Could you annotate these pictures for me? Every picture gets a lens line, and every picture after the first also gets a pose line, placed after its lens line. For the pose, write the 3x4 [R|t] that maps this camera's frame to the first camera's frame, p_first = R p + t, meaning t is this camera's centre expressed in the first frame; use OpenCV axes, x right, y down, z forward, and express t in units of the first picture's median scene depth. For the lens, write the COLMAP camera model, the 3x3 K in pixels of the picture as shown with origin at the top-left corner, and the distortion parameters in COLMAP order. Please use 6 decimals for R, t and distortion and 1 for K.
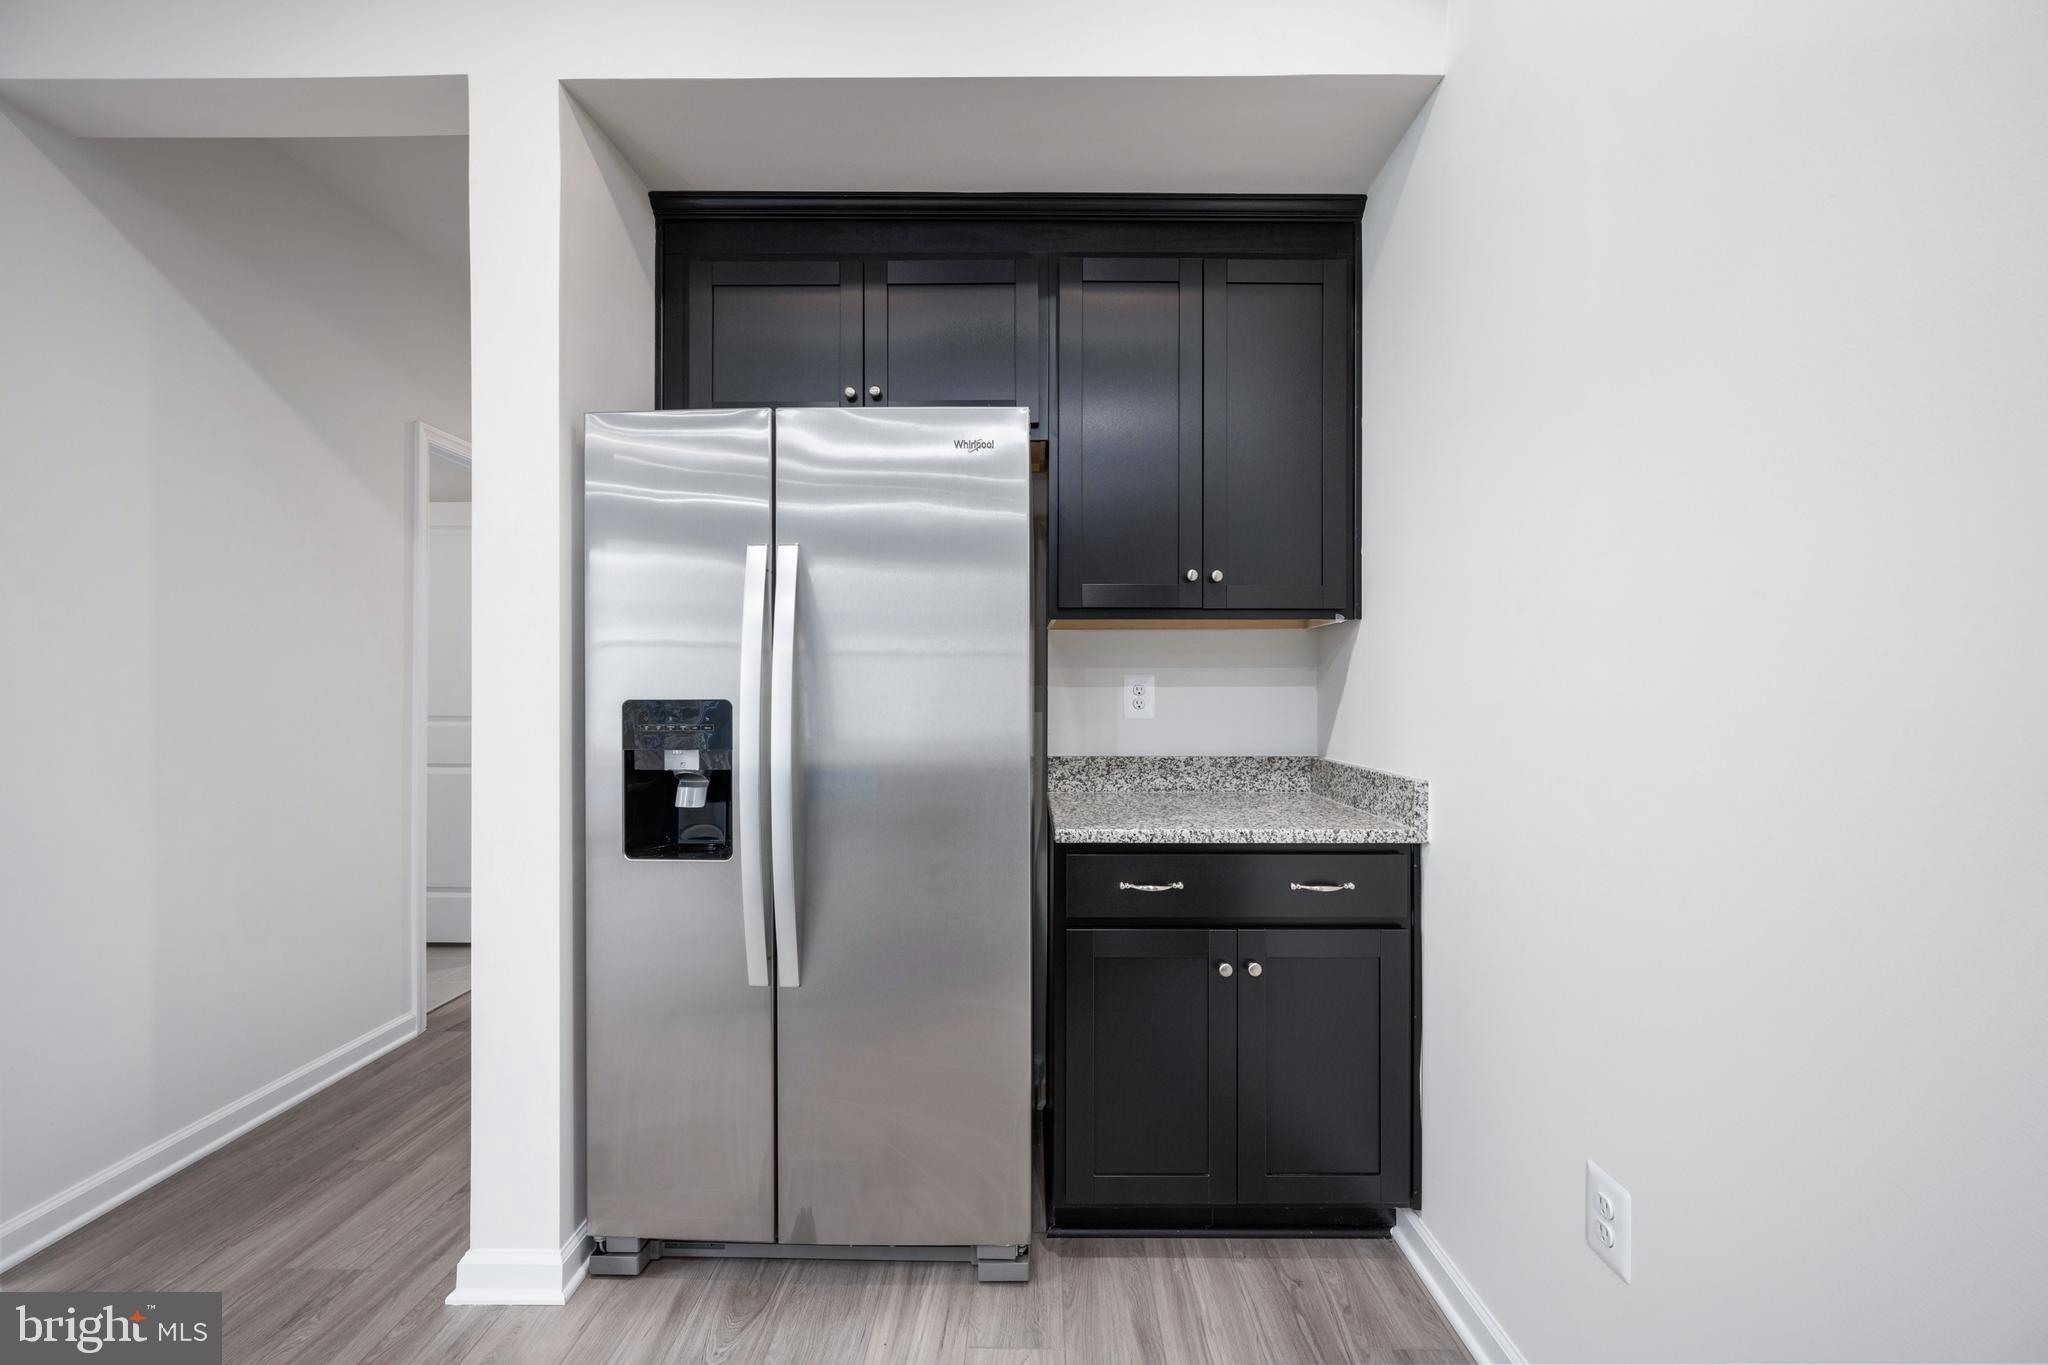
lens RADIAL K [[816.7, 0, 1024.7], [0, 816.7, 692.4], [0, 0, 1]] dist [-0.002351, 0.001227]
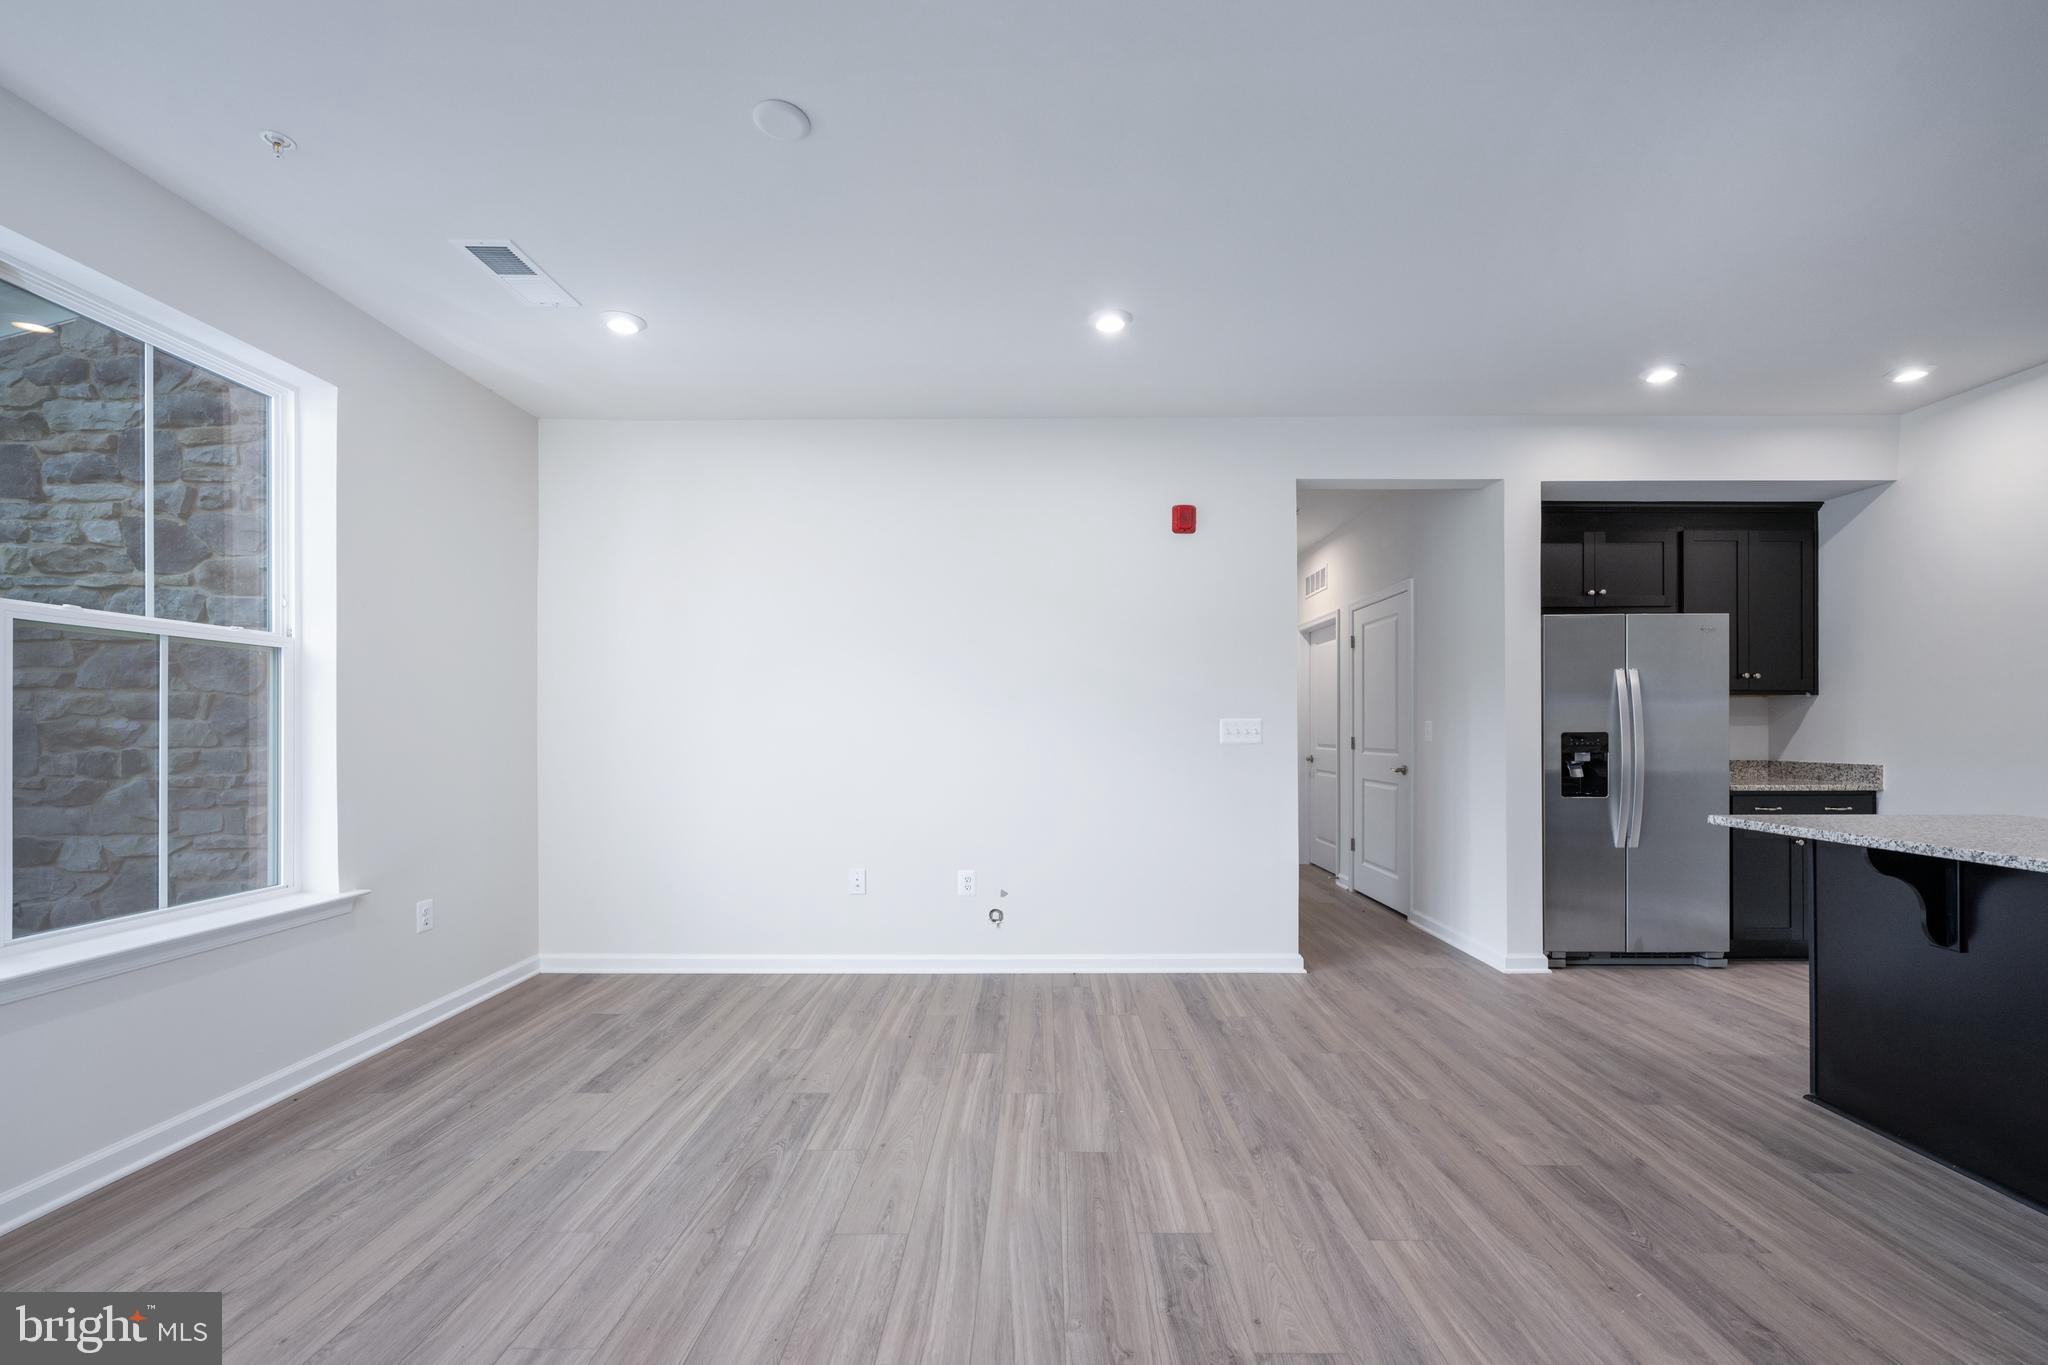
lens RADIAL K [[816.7, 0, 1055.7], [0, 816.7, 734.4], [0, 0, 1]] dist [-0.002351, 0.001227]
pose [[0.999966, -0.003130, 0.007617, -1.994170], [0.003098, 0.999986, 0.004267, -0.000645], [-0.007630, -0.004243, 0.999962, -1.416664]]
